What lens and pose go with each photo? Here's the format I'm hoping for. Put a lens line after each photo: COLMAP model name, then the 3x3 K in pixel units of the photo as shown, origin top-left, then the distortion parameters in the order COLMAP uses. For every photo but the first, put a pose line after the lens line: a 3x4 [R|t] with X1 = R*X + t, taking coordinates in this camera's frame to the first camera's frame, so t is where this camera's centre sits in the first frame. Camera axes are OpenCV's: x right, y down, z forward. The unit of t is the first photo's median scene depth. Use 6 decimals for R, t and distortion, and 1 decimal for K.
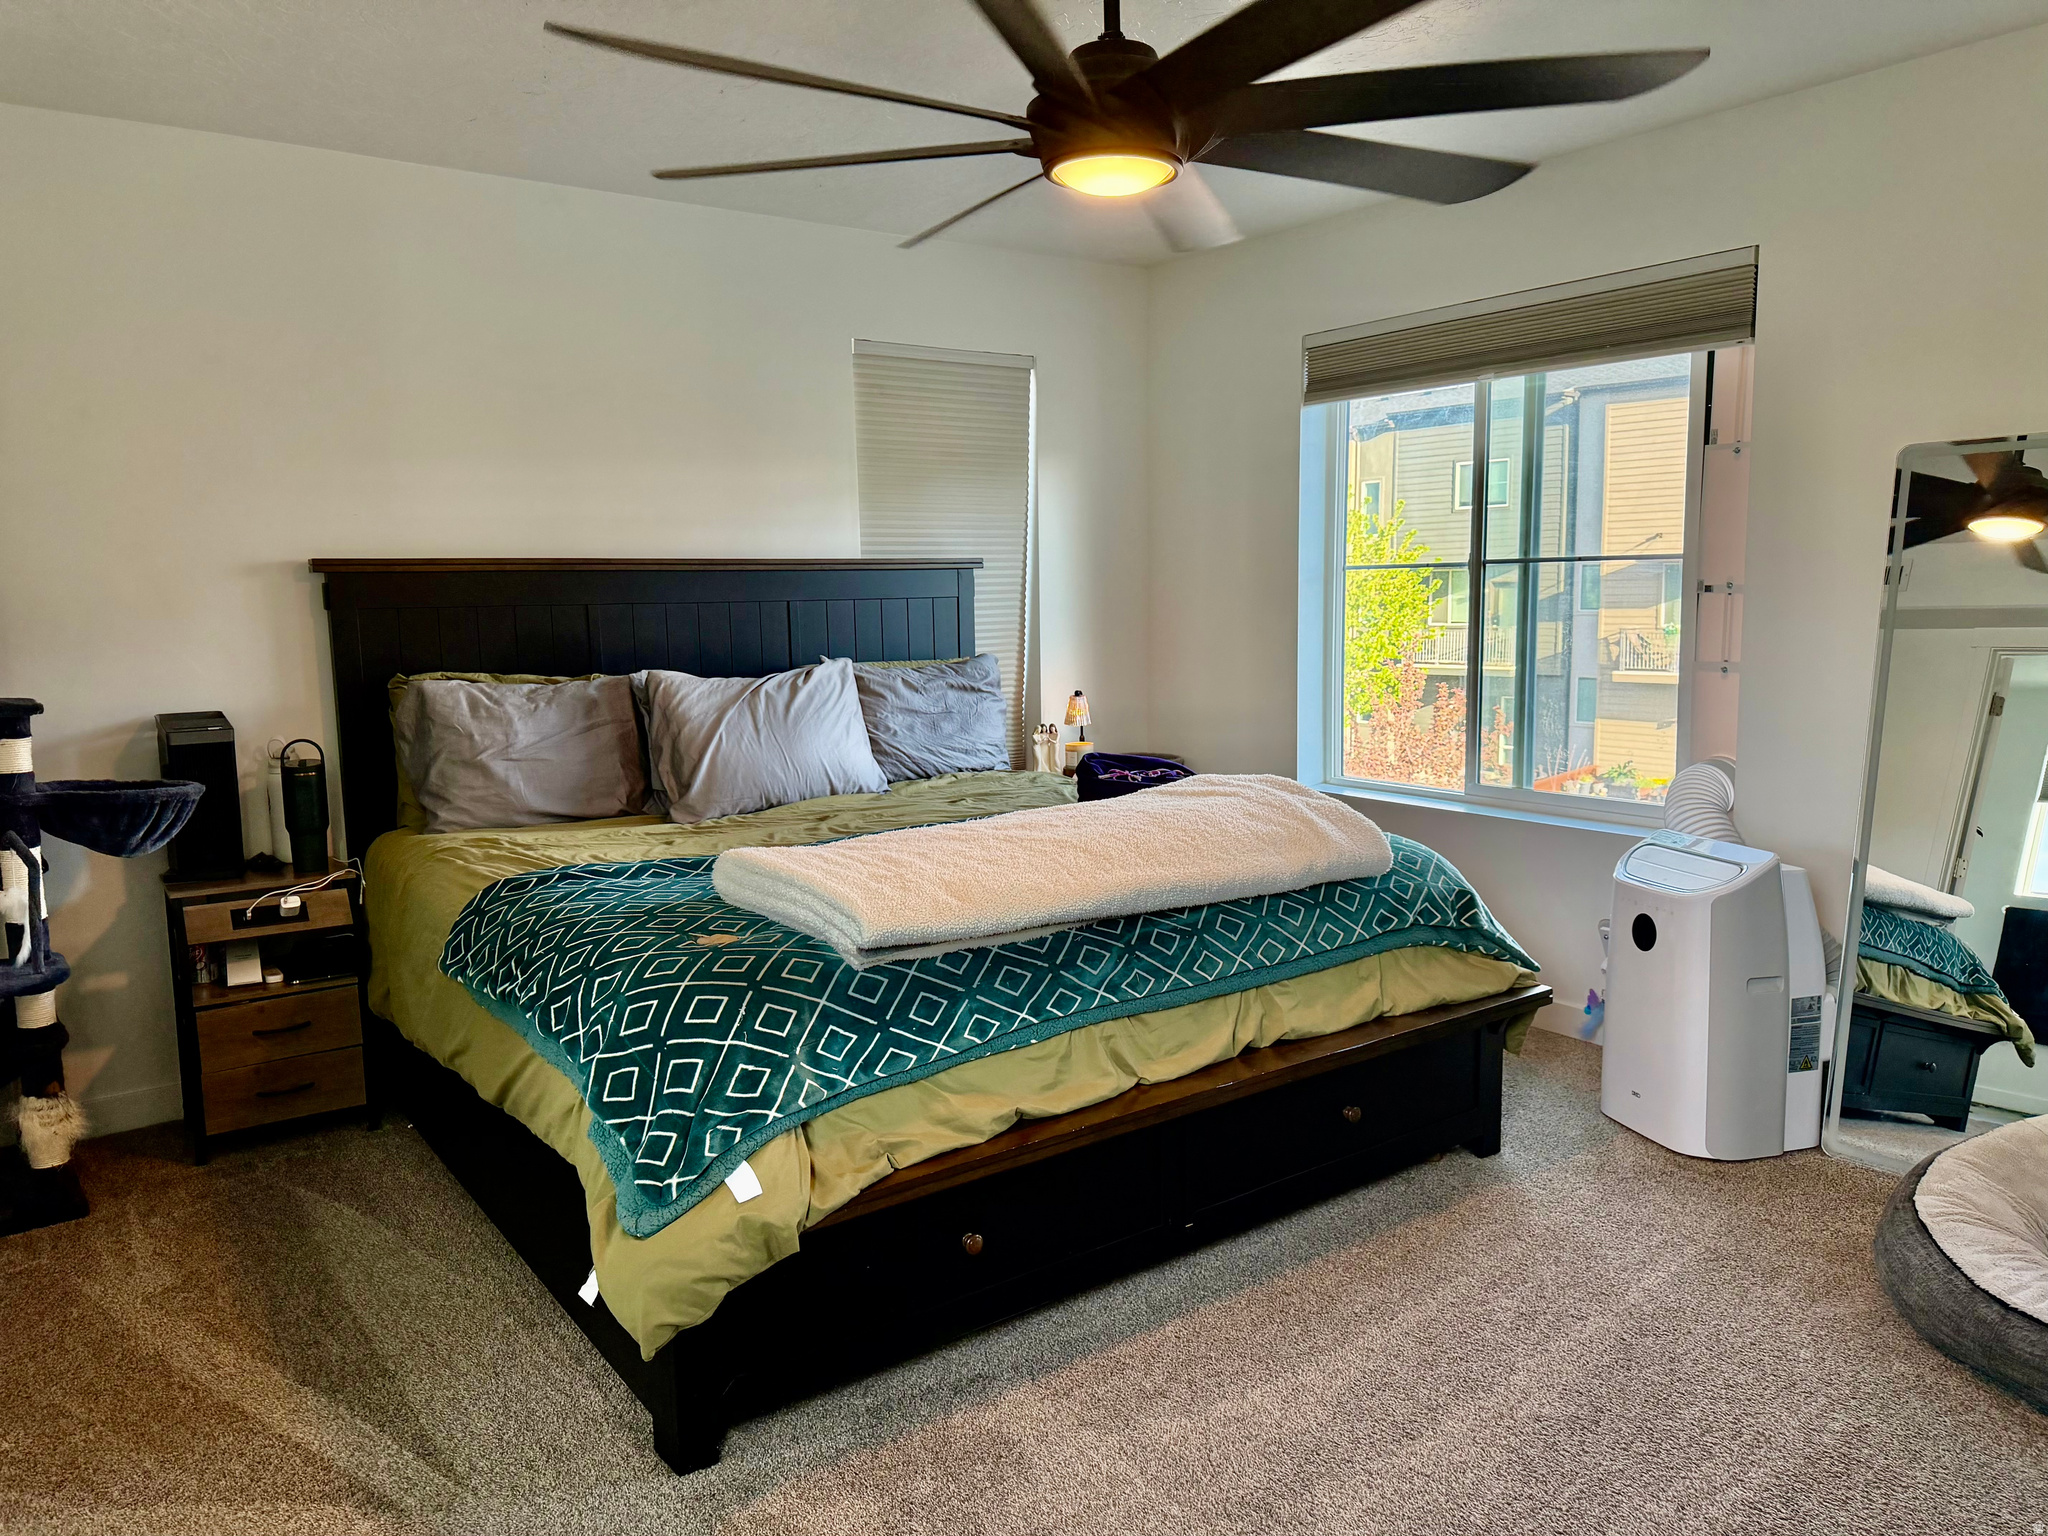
lens RADIAL K [[1452.4, 0, 1026.2], [0, 1452.4, 759.3], [0, 0, 1]] dist [0.004674, -0.005516]
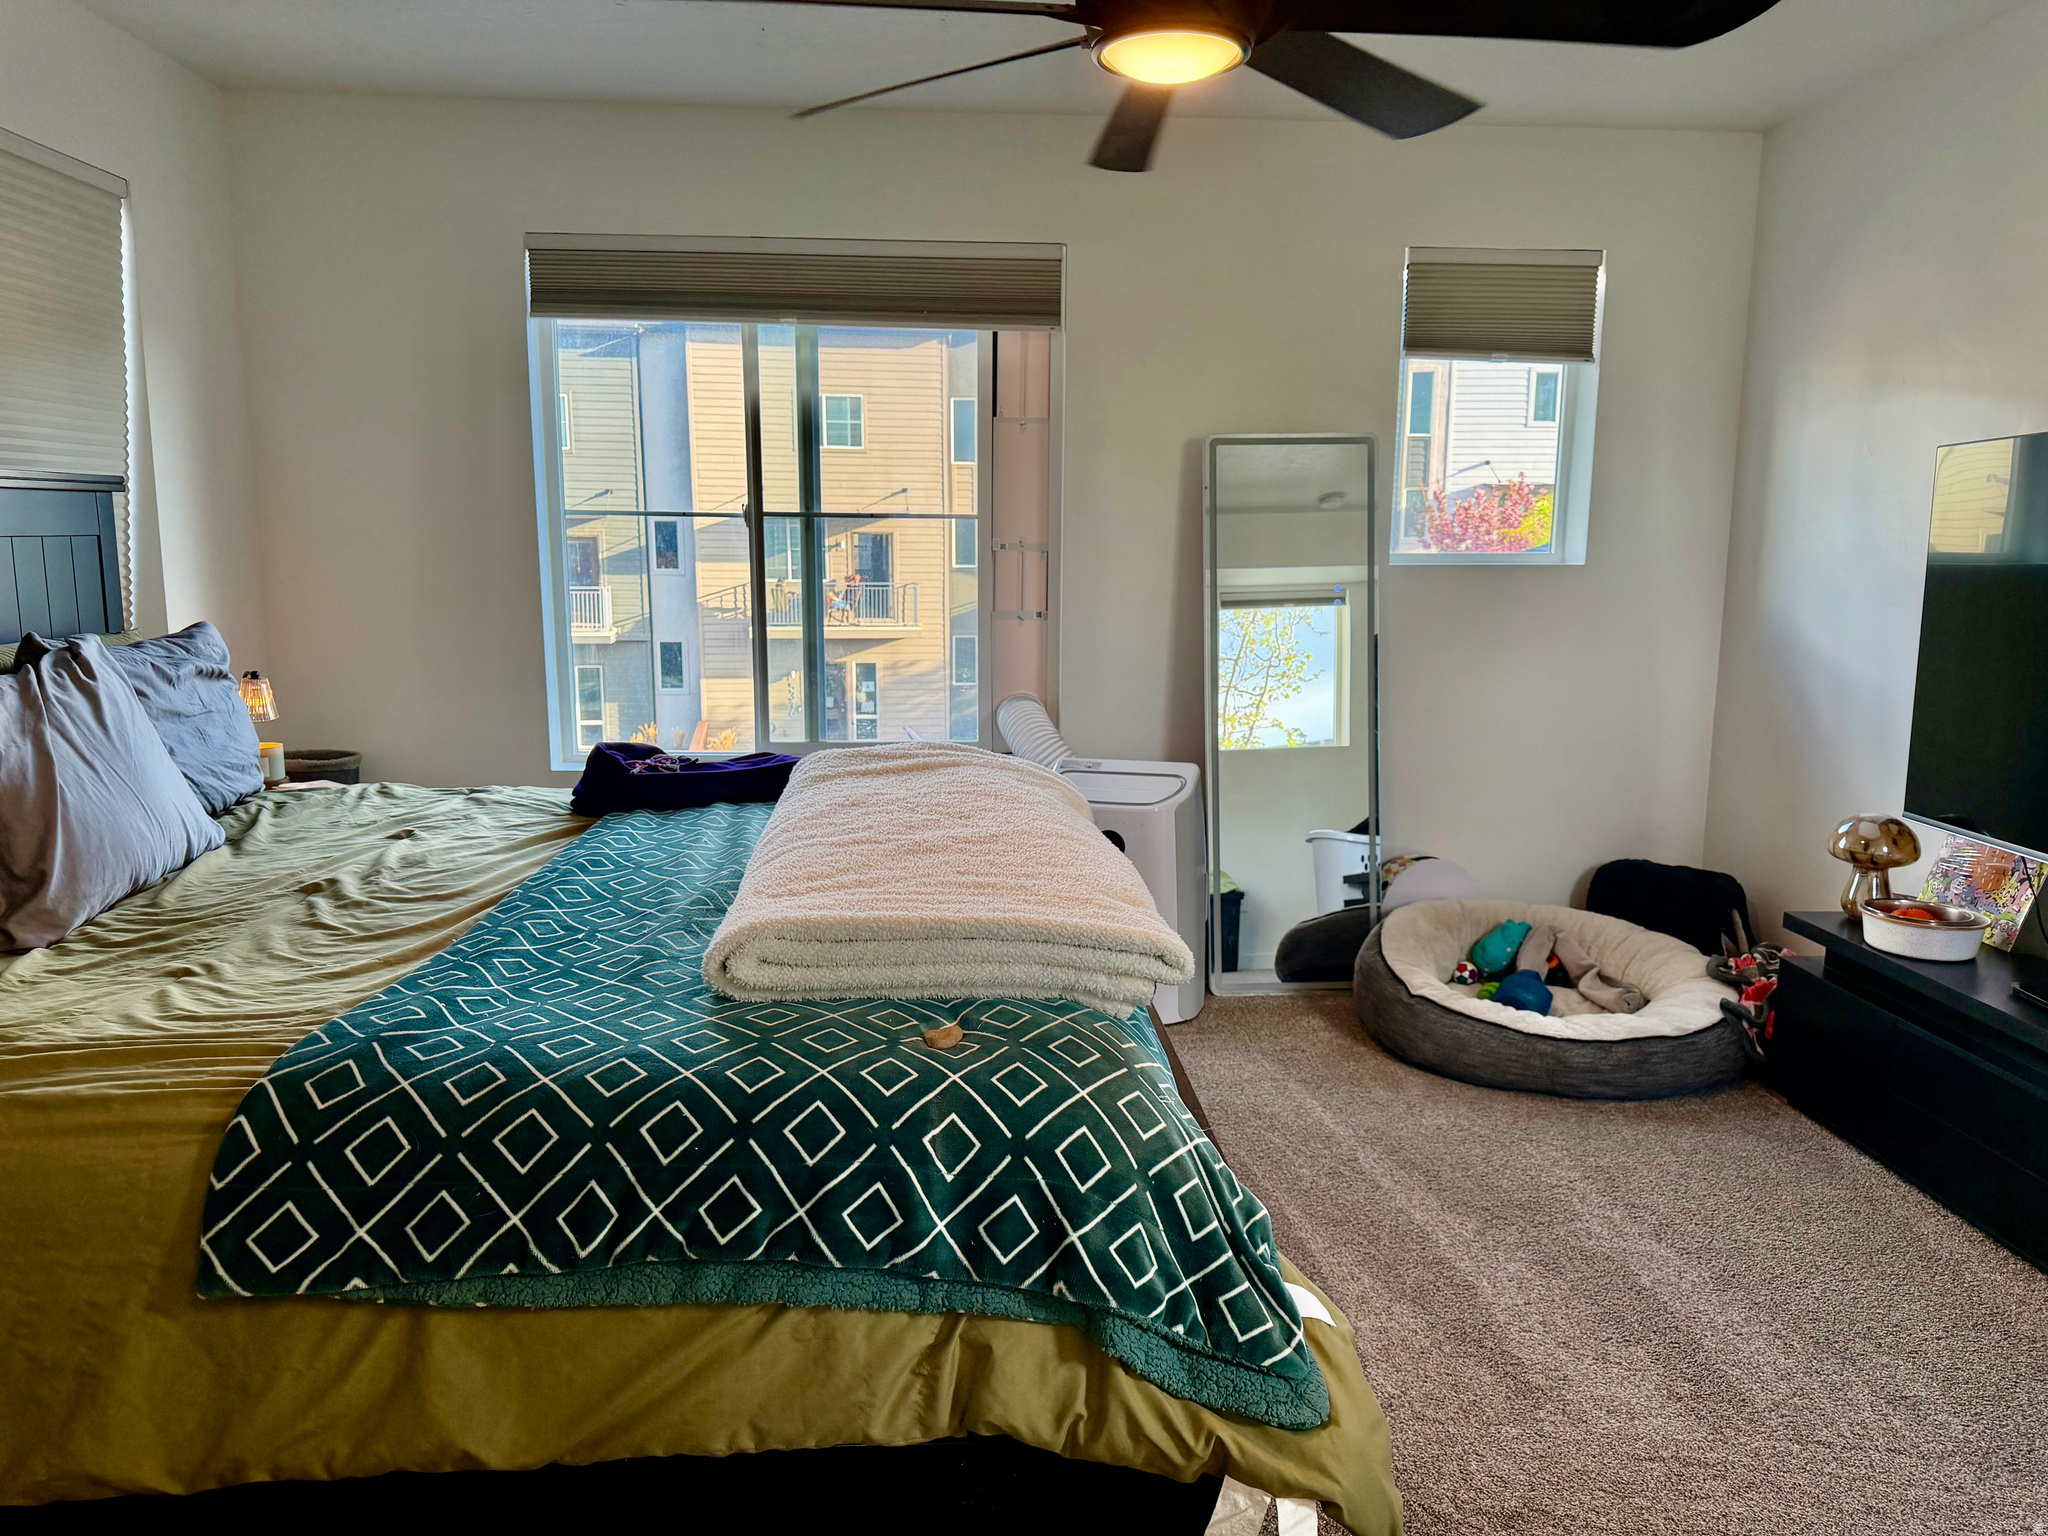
lens RADIAL K [[1452.4, 0, 1034.6], [0, 1452.4, 780.5], [0, 0, 1]] dist [0.004674, -0.005516]
pose [[0.520933, -0.117272, 0.845504, -0.435981], [0.083788, 0.992759, 0.086073, -0.028793], [-0.849476, 0.026005, 0.526987, 0.350452]]
